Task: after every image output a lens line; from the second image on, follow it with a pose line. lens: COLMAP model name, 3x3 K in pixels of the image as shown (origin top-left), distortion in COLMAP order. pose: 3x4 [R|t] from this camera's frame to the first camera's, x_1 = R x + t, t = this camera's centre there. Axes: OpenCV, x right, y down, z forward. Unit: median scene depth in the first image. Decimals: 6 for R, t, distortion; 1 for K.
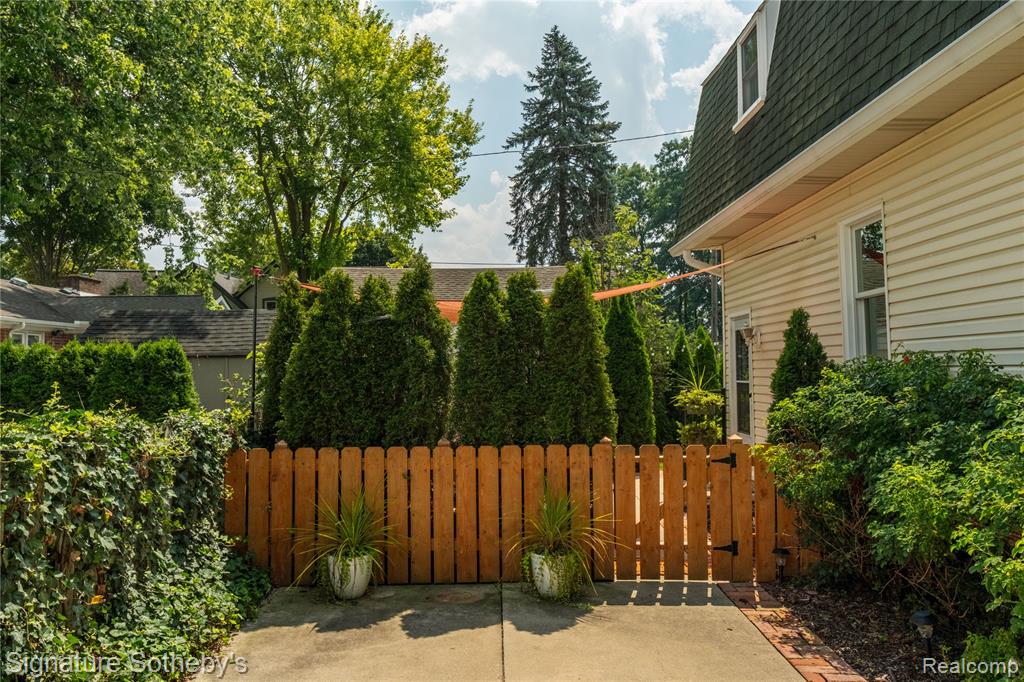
lens RADIAL K [[772.0, 0, 512.0], [0, 772.0, 341.0], [0, 0, 1]] dist [-0.001077, -0.000260]
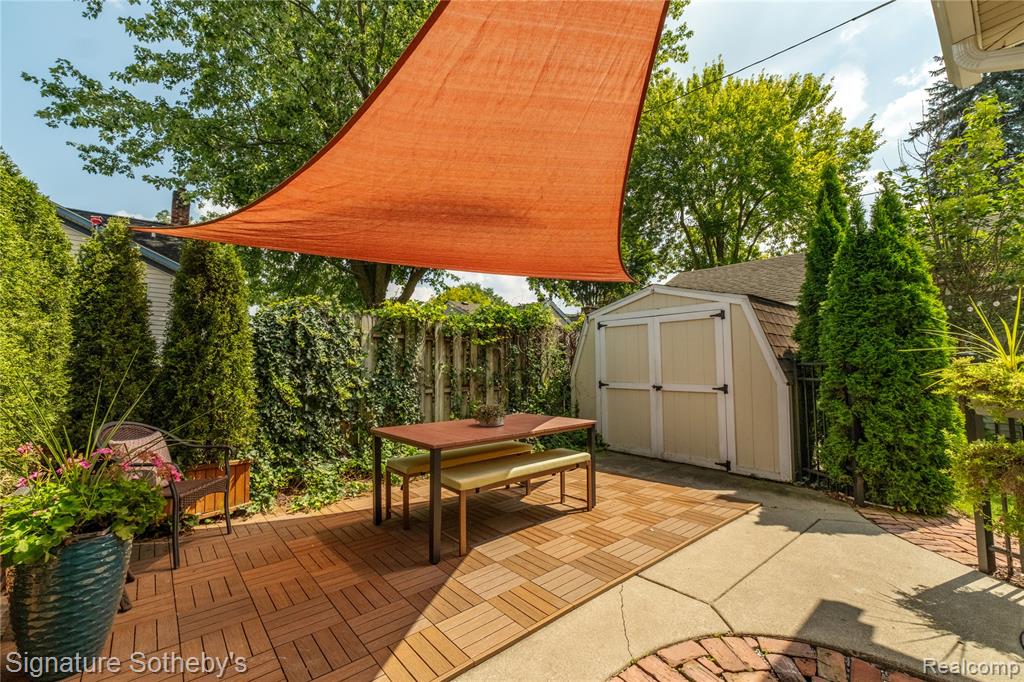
lens RADIAL K [[425.5, 0, 512.0], [0, 425.5, 341.0], [0, 0, 1]] dist [0.000751, 0.000232]
pose [[0.635756, -0.043682, -0.770653, 0.080788], [0.032407, 0.999028, -0.029893, 0.017642], [0.771209, -0.005970, 0.636554, 0.218837]]
